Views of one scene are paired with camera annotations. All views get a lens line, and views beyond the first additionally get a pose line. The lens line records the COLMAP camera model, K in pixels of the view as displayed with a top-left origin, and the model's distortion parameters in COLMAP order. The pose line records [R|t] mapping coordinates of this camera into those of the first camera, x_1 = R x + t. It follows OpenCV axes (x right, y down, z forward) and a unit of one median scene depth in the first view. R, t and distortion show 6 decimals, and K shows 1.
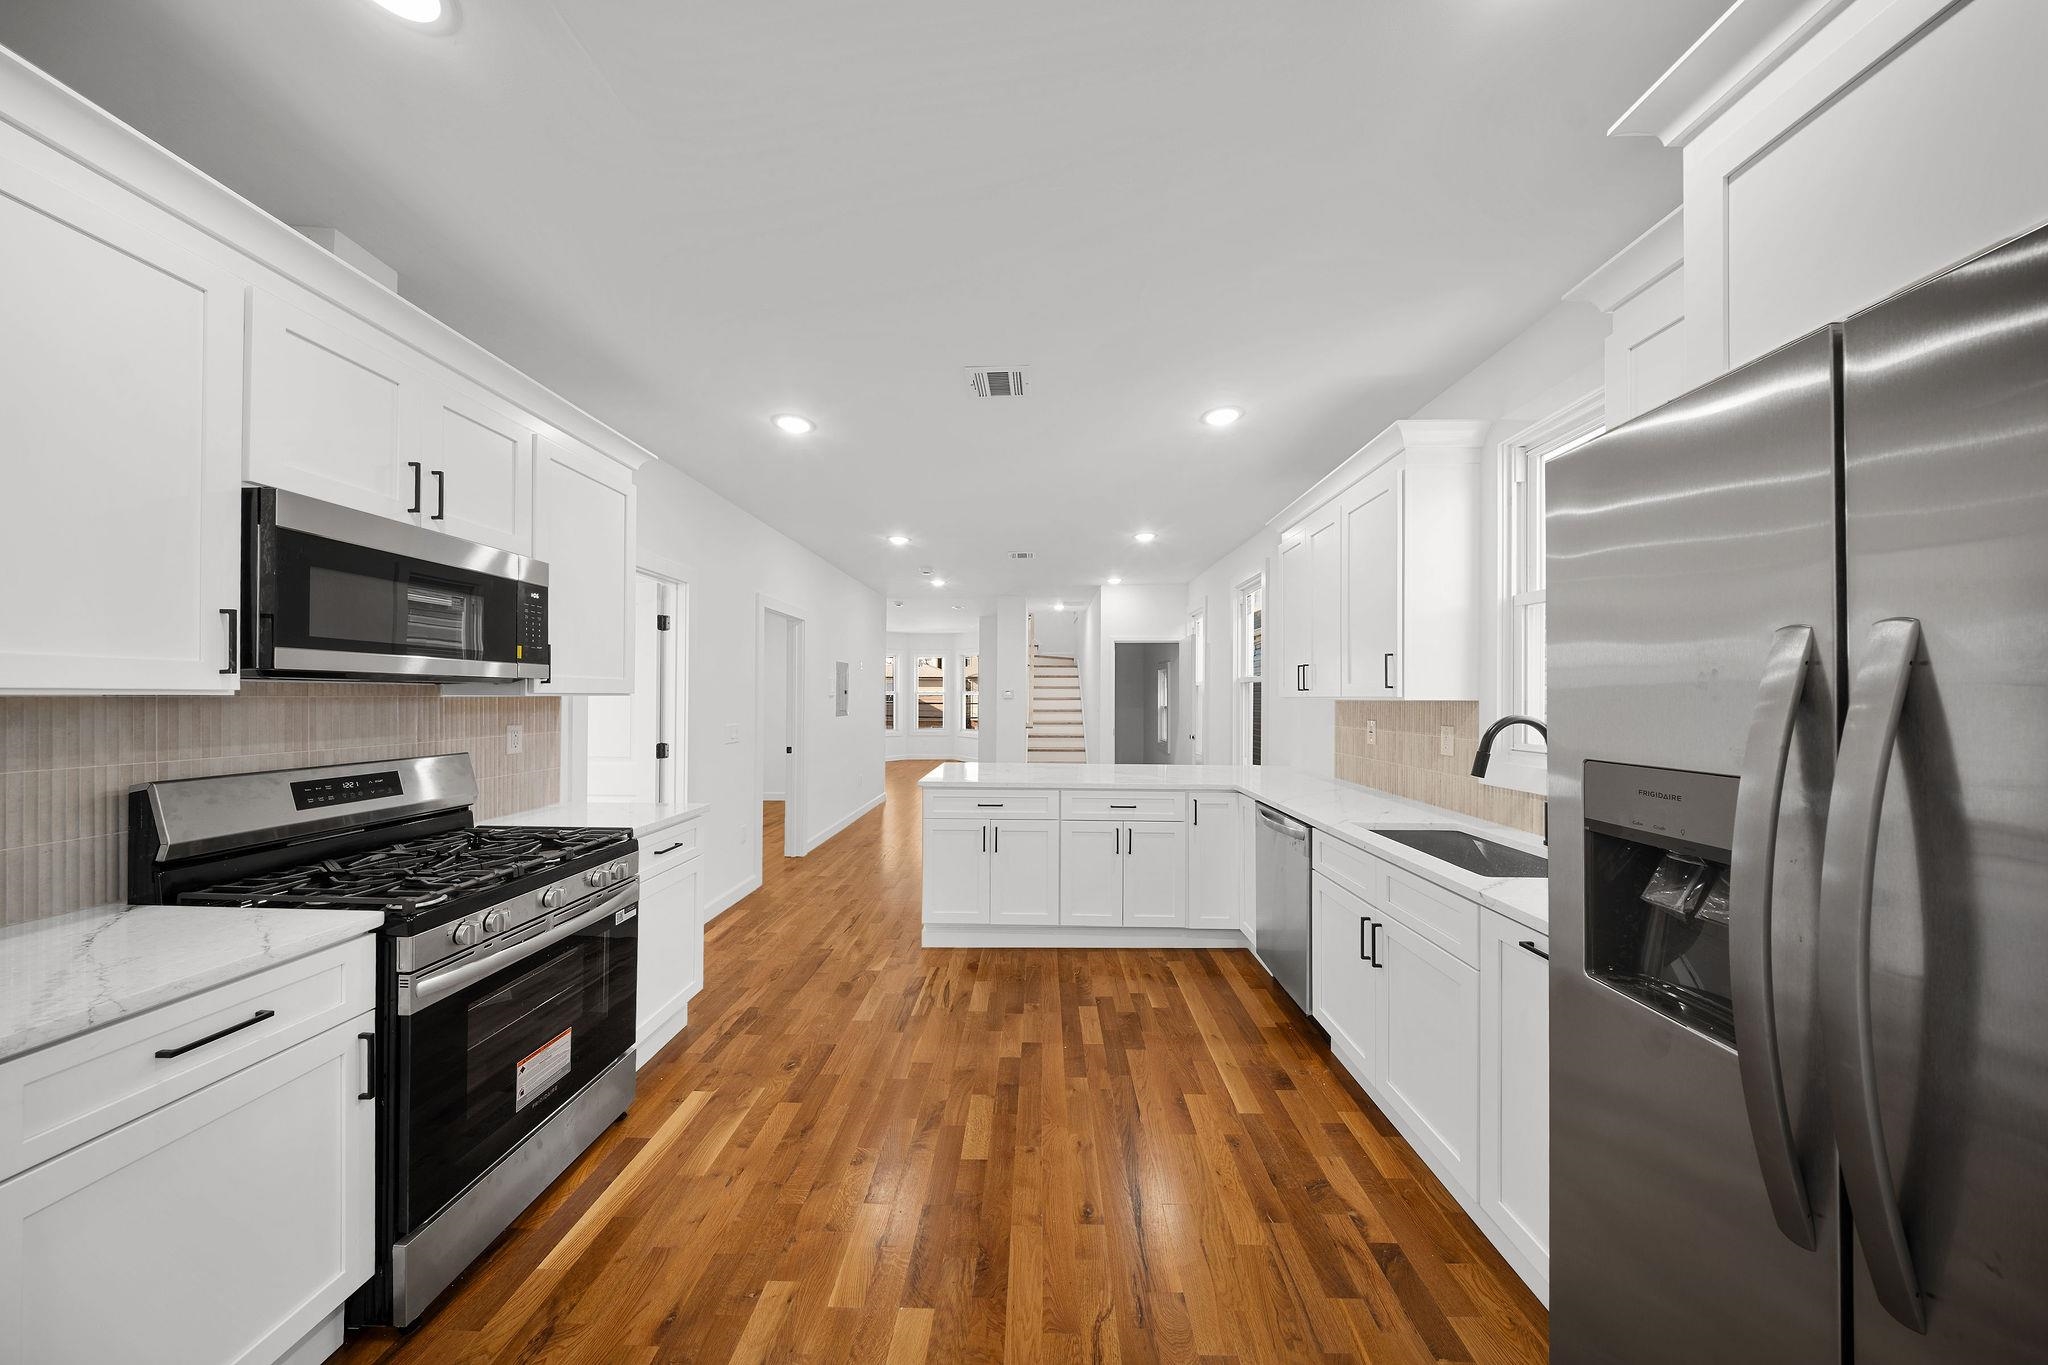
lens RADIAL K [[604.5, 0, 1030.8], [0, 604.5, 692.3], [0, 0, 1]] dist [-0.006223, -0.000288]
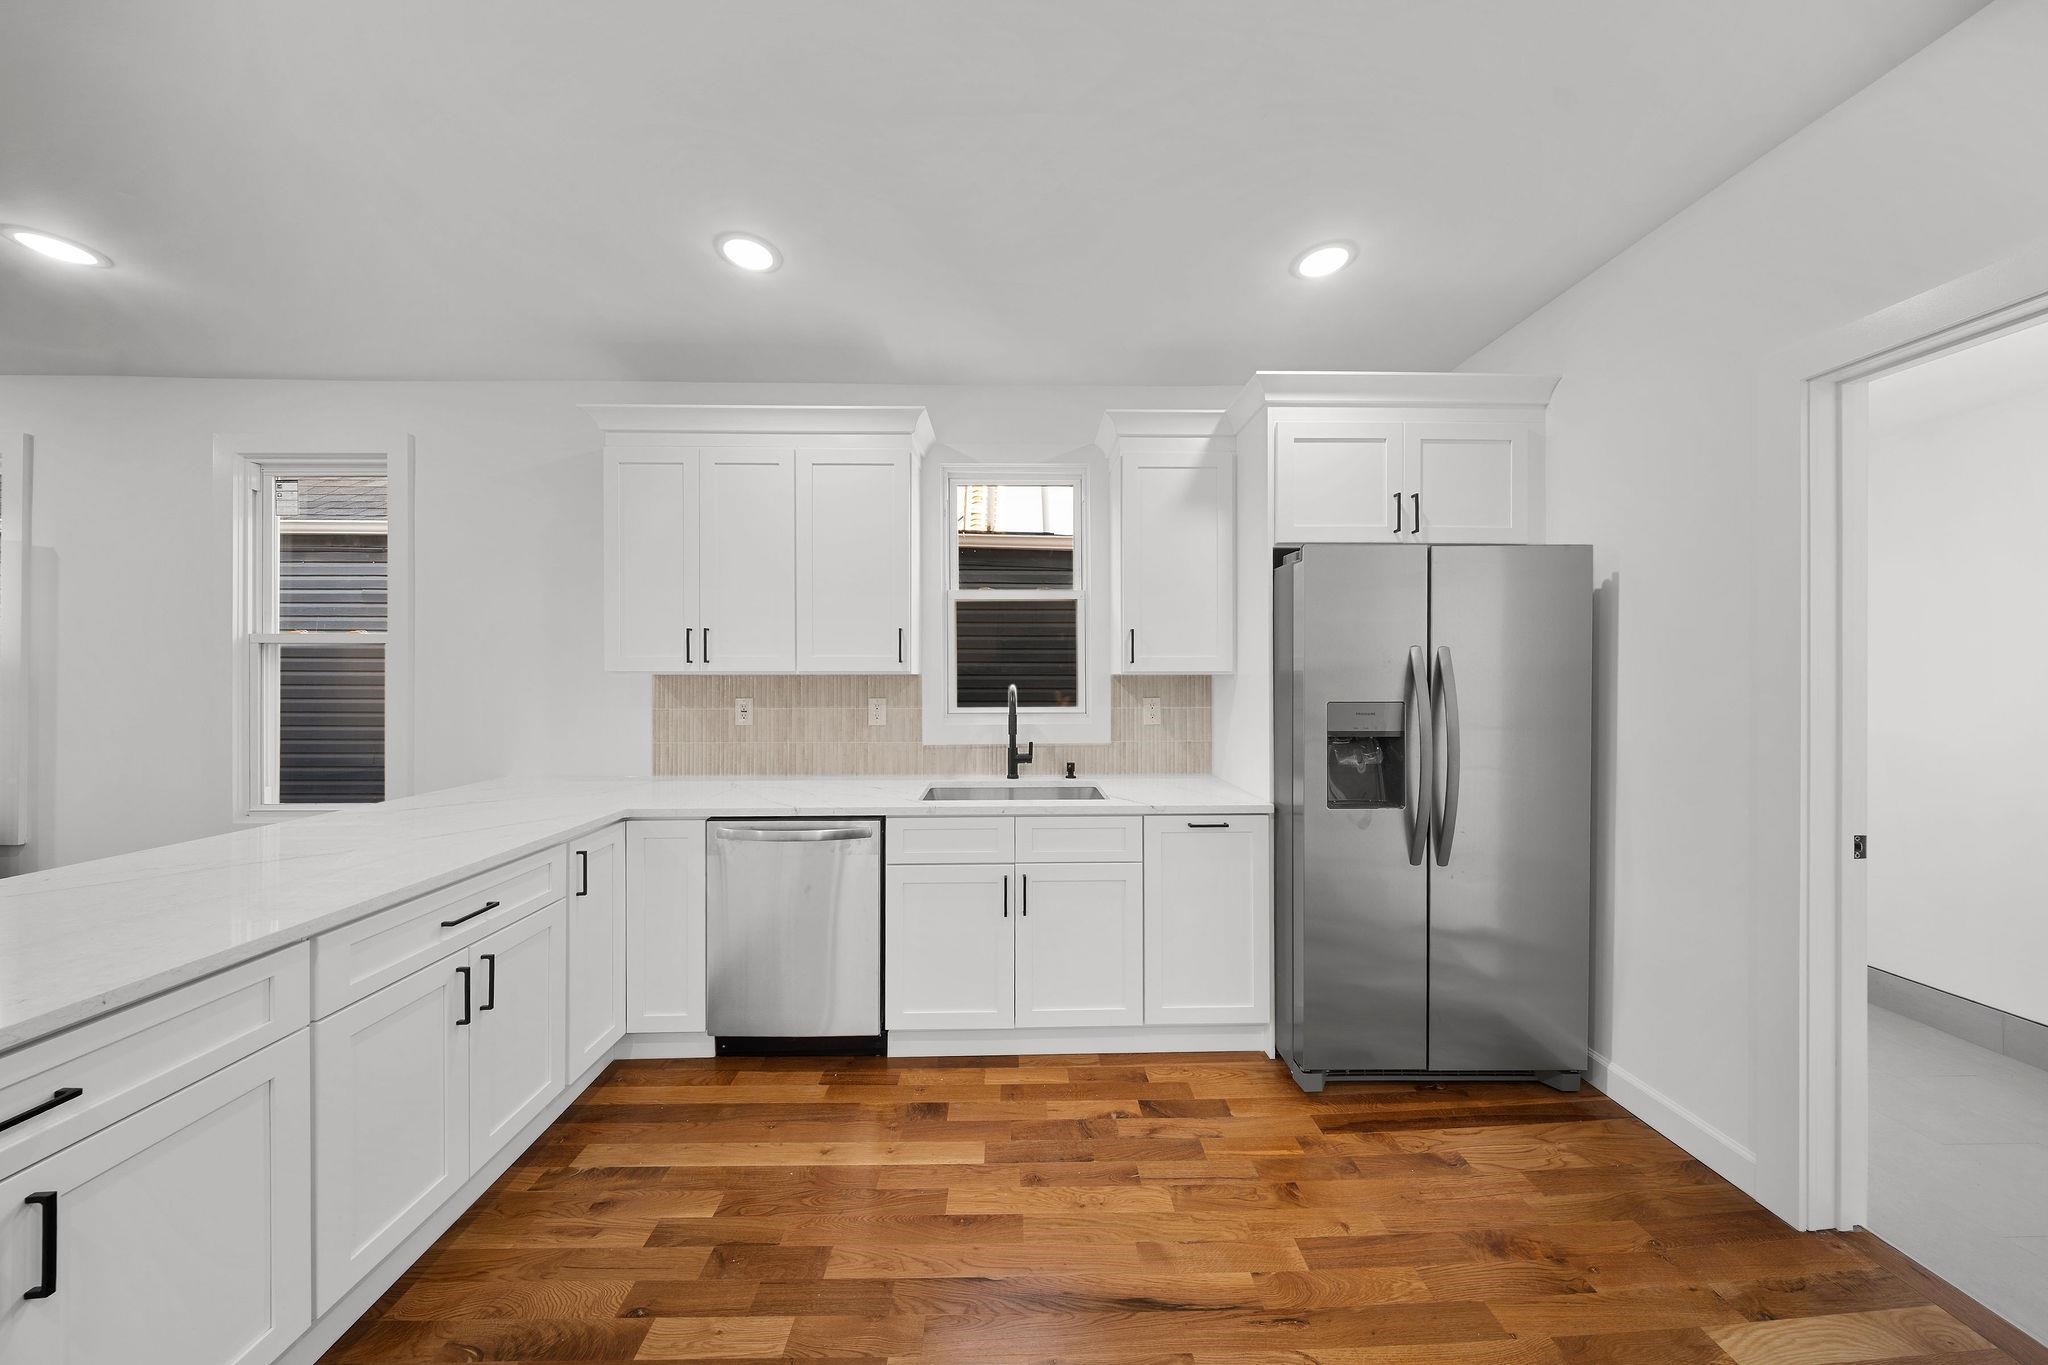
lens RADIAL K [[604.5, 0, 1027.4], [0, 604.5, 675.2], [0, 0, 1]] dist [-0.006223, -0.000288]
pose [[-0.027264, -0.010247, 0.999576, -0.464083], [-0.007055, 0.999925, 0.010058, 0.003833], [-0.999603, -0.006778, -0.027334, 0.908287]]
